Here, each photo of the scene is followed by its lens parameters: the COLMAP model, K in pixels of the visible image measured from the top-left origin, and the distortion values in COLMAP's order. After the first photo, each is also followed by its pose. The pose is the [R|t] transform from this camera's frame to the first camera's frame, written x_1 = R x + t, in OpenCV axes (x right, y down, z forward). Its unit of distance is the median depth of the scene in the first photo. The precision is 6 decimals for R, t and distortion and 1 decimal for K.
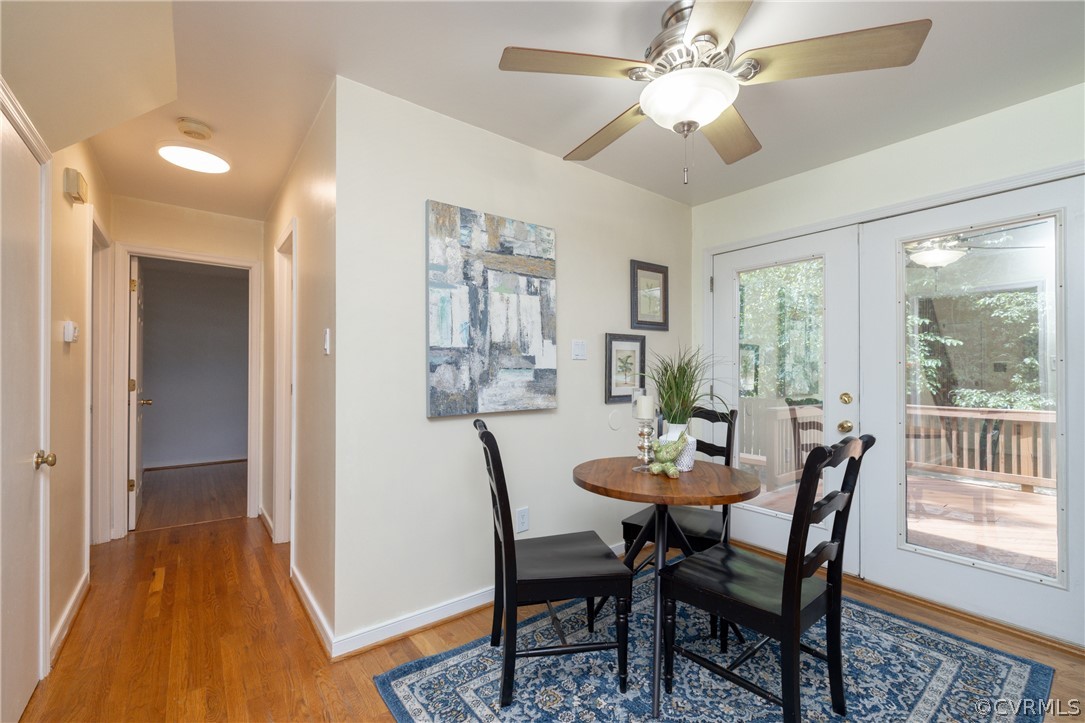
lens RADIAL K [[466.0, 0, 545.2], [0, 466.0, 368.0], [0, 0, 1]] dist [-0.004994, 0.001400]
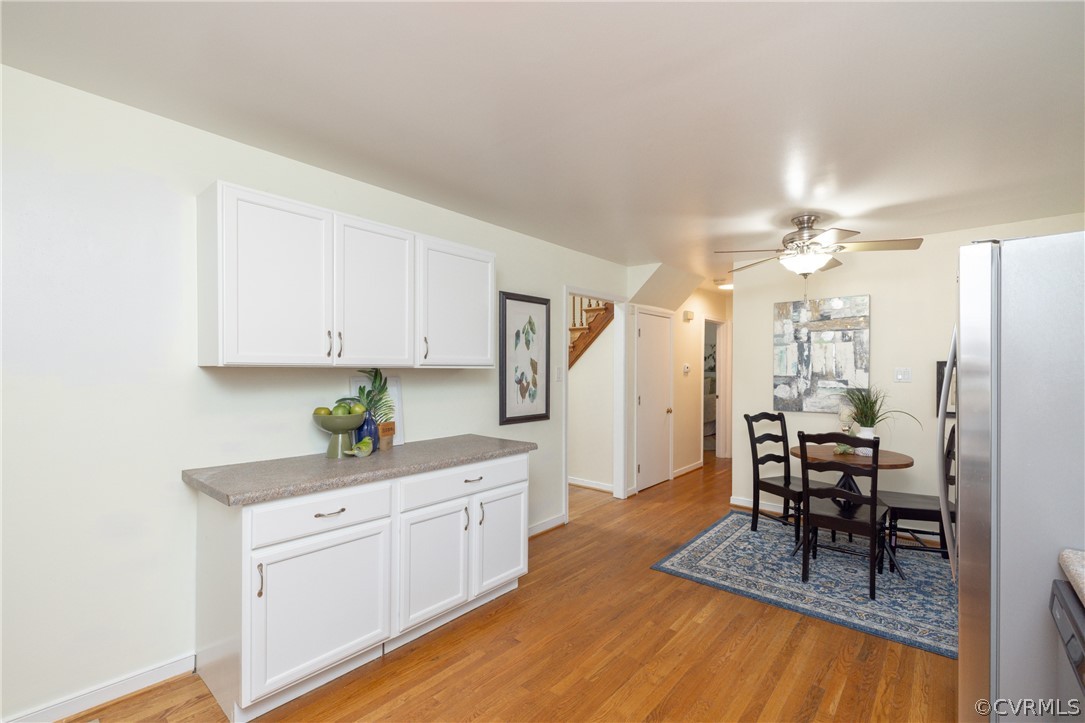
lens RADIAL K [[466.0, 0, 551.6], [0, 466.0, 366.4], [0, 0, 1]] dist [-0.004994, 0.001400]
pose [[0.202956, -0.002267, -0.979185, 1.427952], [0.008759, 0.999962, -0.000500, -0.086495], [0.979149, -0.008475, 0.202968, -0.337205]]
